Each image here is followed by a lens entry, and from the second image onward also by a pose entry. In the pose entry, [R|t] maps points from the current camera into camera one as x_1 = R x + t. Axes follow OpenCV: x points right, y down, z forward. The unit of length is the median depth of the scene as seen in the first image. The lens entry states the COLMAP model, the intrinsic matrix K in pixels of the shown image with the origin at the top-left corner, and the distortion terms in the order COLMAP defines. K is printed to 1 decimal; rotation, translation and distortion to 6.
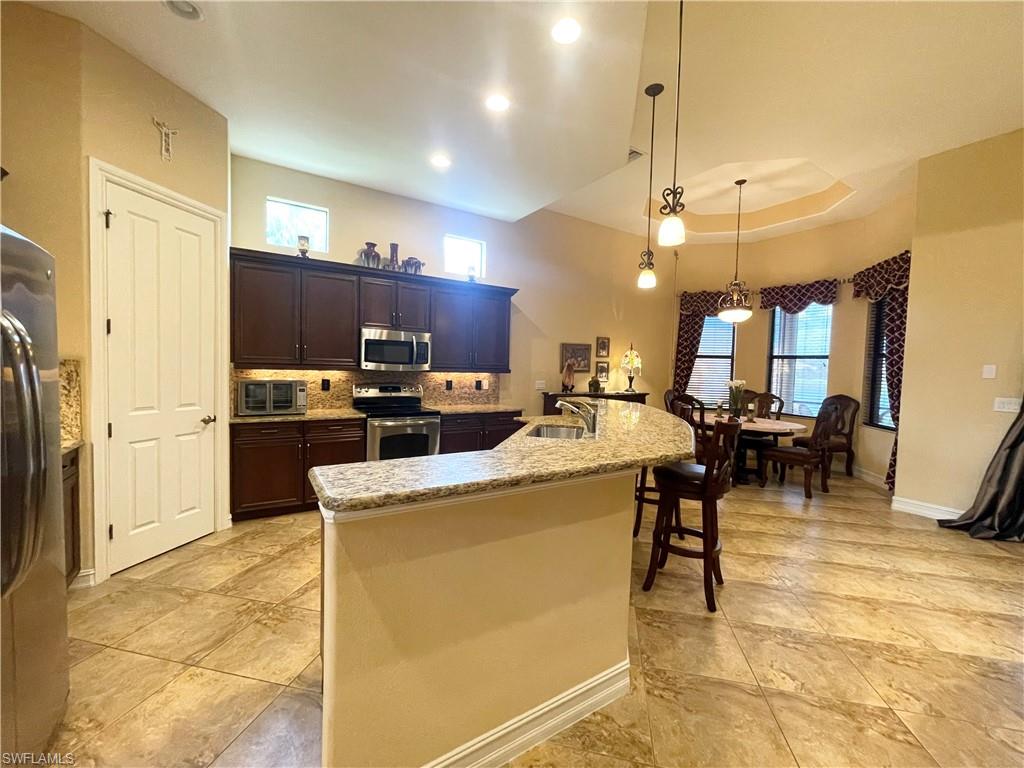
lens RADIAL K [[414.6, 0, 511.2], [0, 414.6, 384.9], [0, 0, 1]] dist [0.002390, -0.001340]
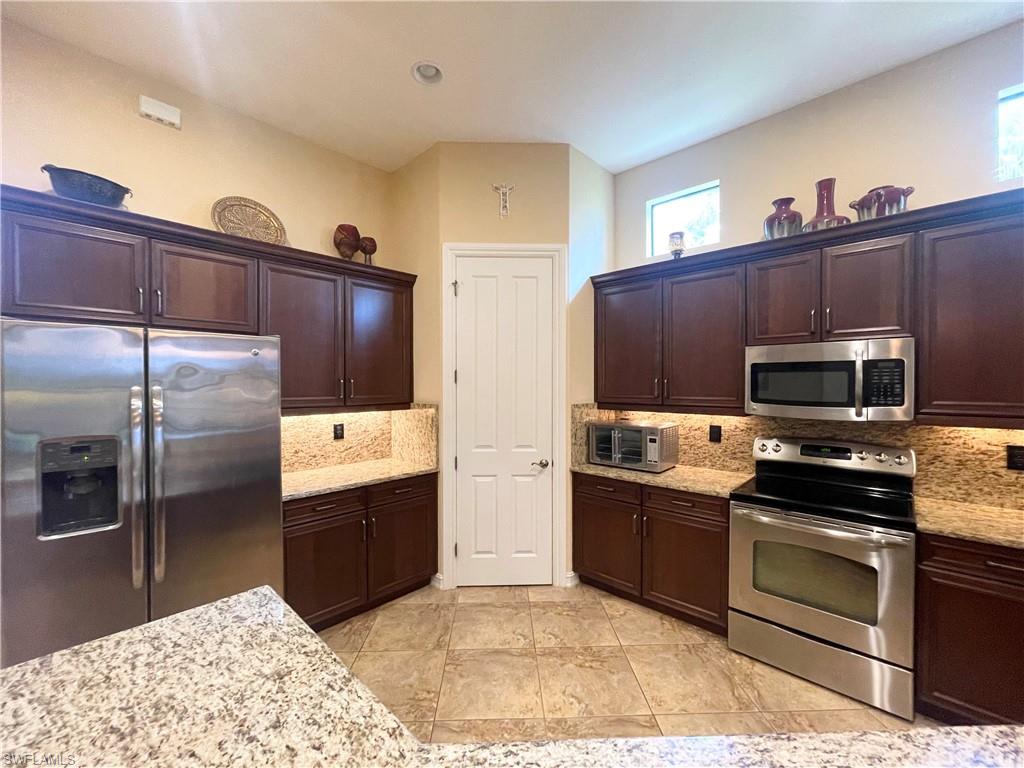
lens RADIAL K [[414.6, 0, 514.5], [0, 414.6, 384.3], [0, 0, 1]] dist [0.002390, -0.001340]
pose [[0.248950, -0.022372, -0.968258, 0.120299], [-0.033258, 0.998946, -0.031632, -0.043354], [0.967945, 0.040077, 0.247943, 0.449119]]
